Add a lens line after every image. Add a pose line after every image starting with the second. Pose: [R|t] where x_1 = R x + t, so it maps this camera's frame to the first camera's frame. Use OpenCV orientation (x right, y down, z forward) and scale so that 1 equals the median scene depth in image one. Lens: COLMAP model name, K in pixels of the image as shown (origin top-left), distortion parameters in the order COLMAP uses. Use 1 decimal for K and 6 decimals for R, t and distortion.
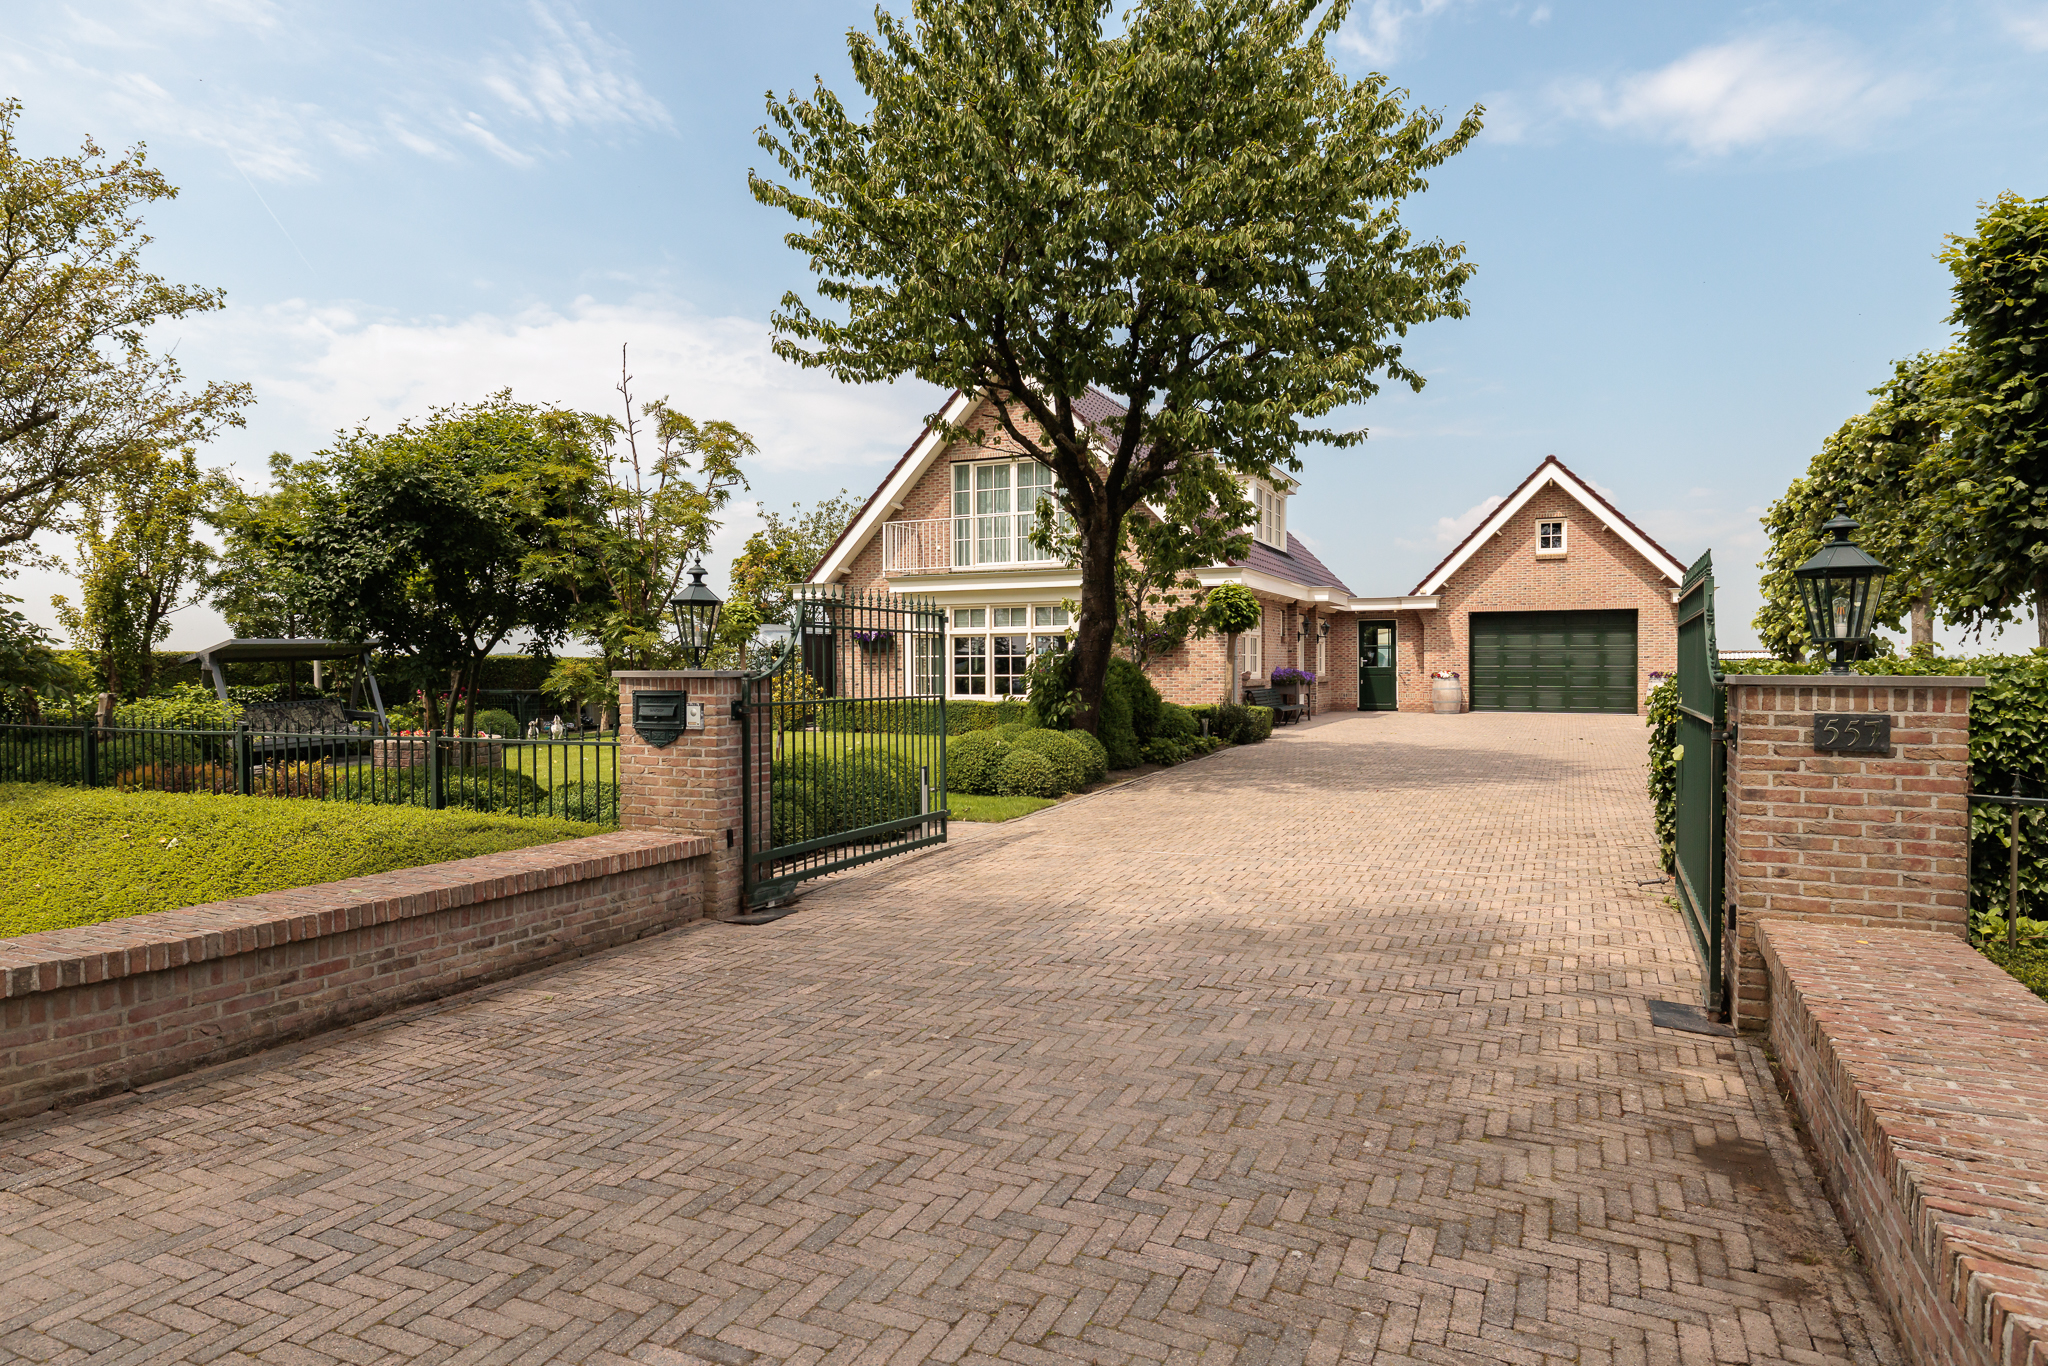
lens RADIAL K [[1172.6, 0, 1008.7], [0, 1172.6, 687.5], [0, 0, 1]] dist [-0.000097, -0.002894]
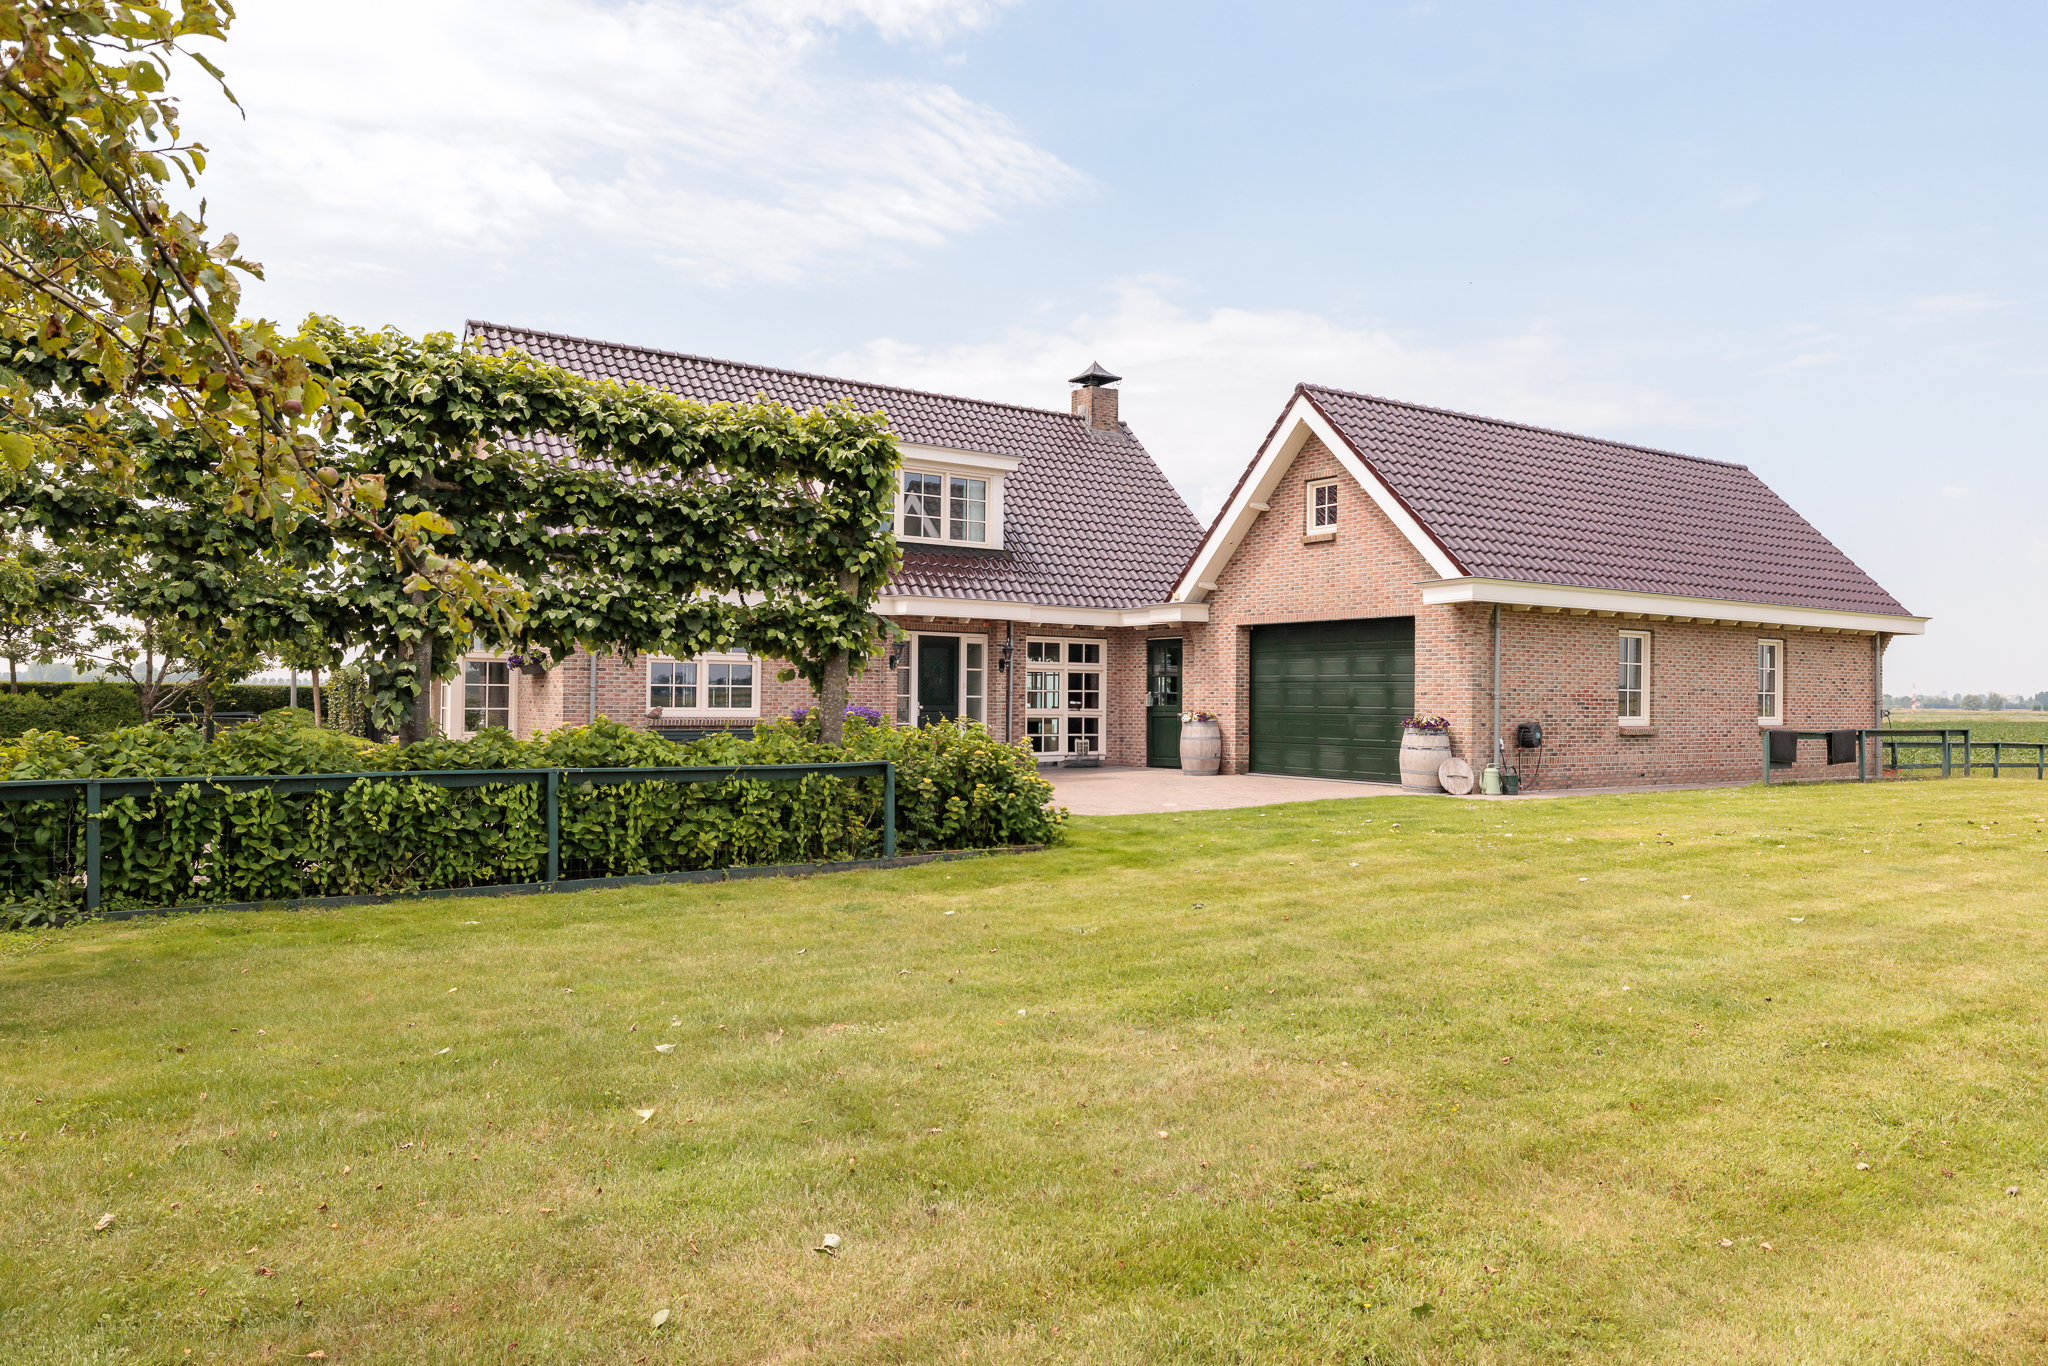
lens RADIAL K [[1412.7, 0, 1022.8], [0, 1412.7, 684.4], [0, 0, 1]] dist [0.022847, -0.000104]
pose [[0.858424, 0.004481, -0.512921, 0.715441], [-0.018991, 0.999554, -0.023051, -0.008915], [0.512588, 0.029528, 0.858127, 0.239121]]
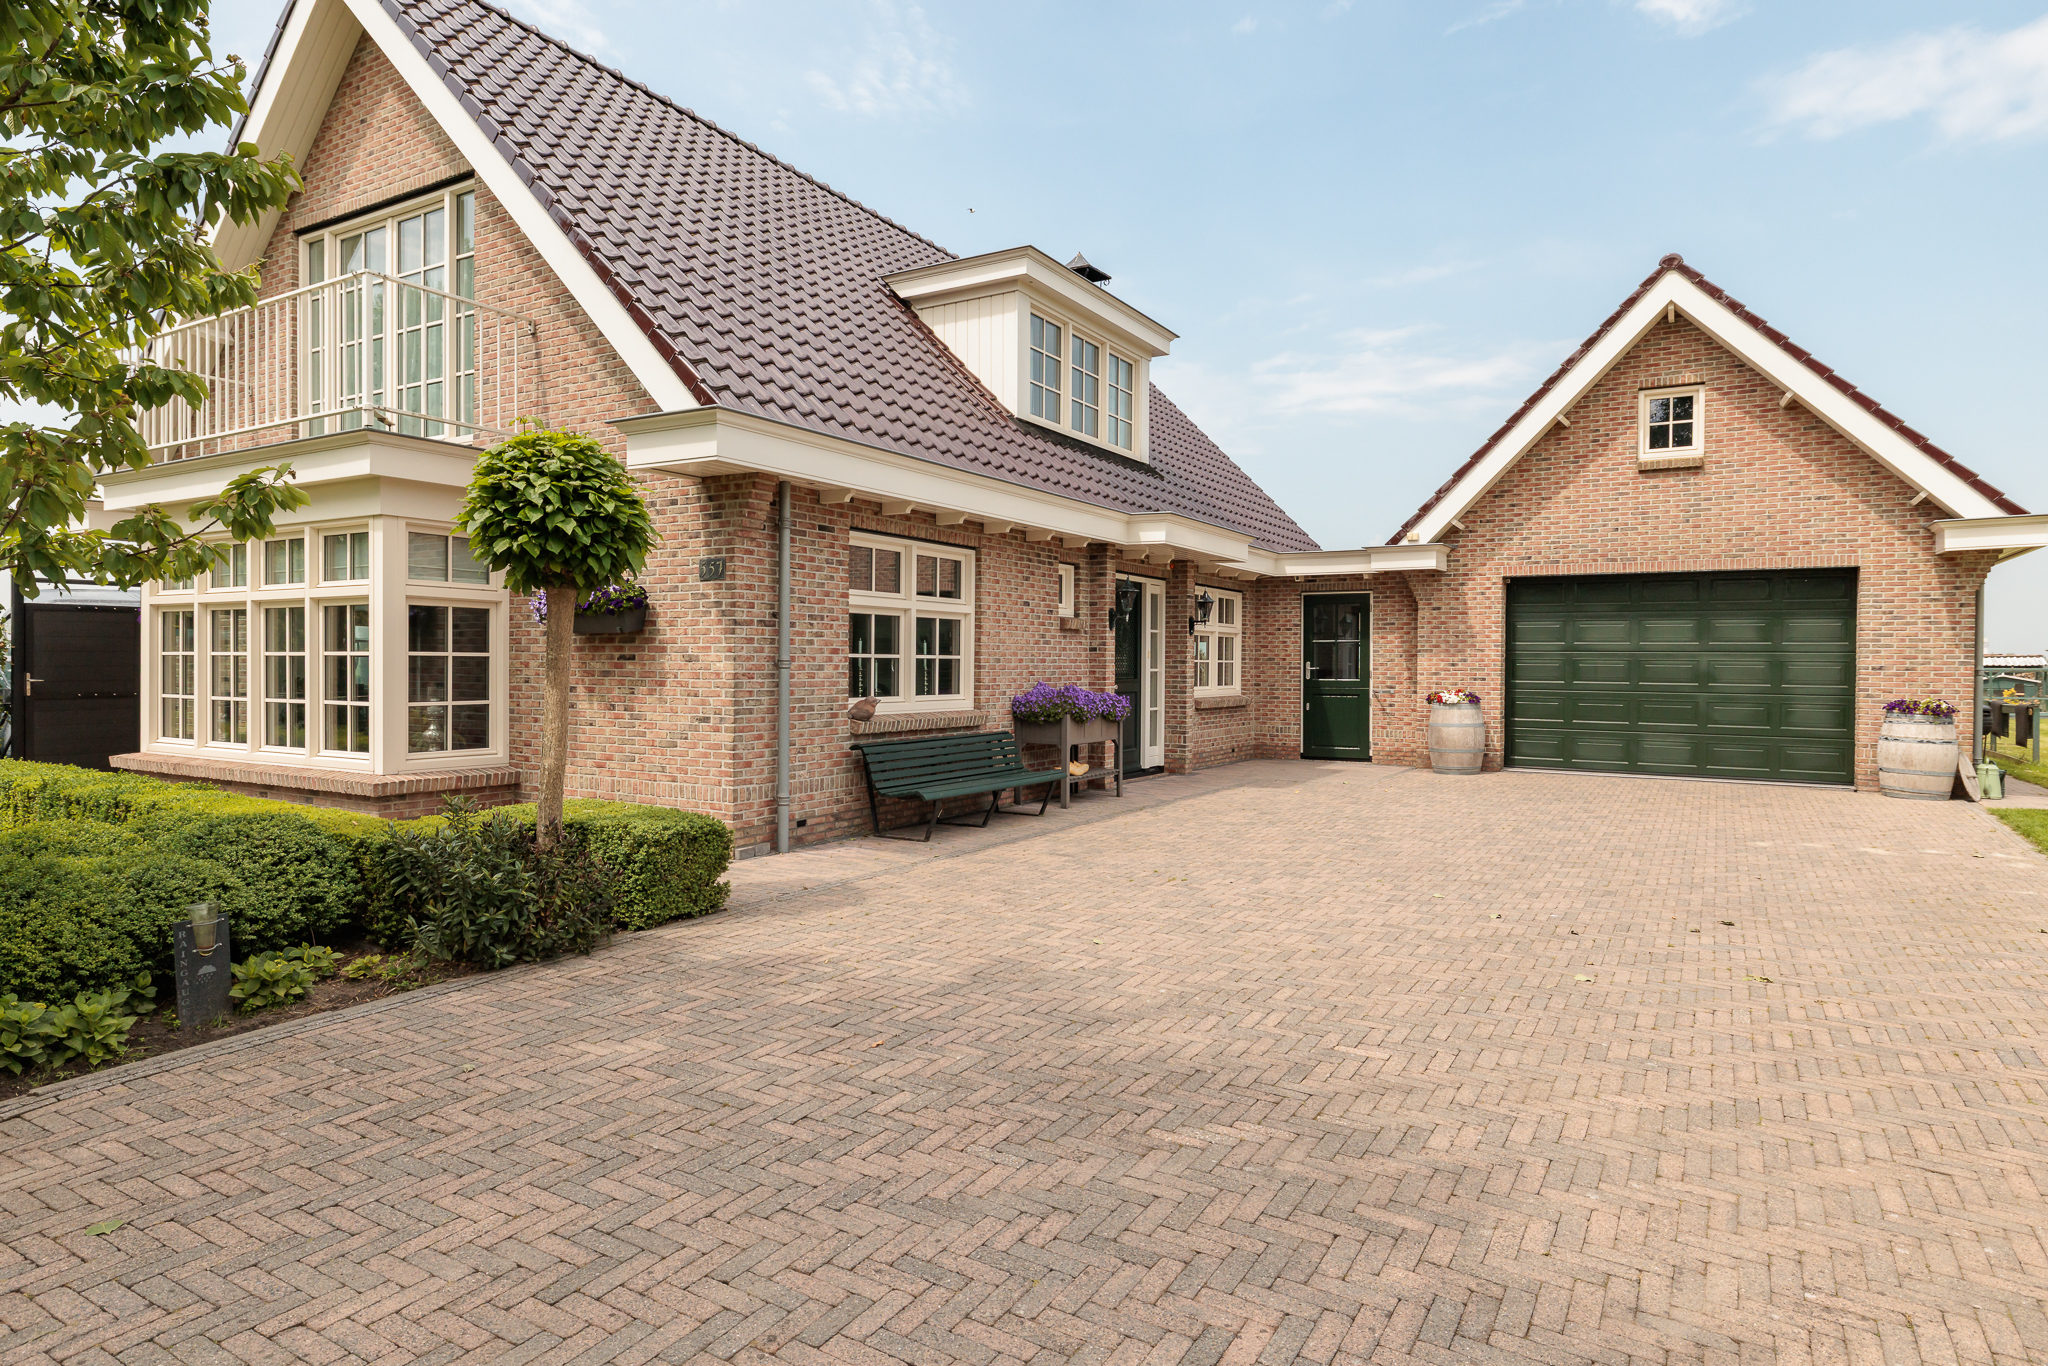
lens RADIAL K [[1172.6, 0, 1019.4], [0, 1172.6, 680.3], [0, 0, 1]] dist [-0.000097, -0.002894]
pose [[0.995290, 0.011151, -0.096294, 0.233397], [-0.011445, 0.999931, -0.002504, -0.015143], [0.096260, 0.003595, 0.995350, 0.472130]]
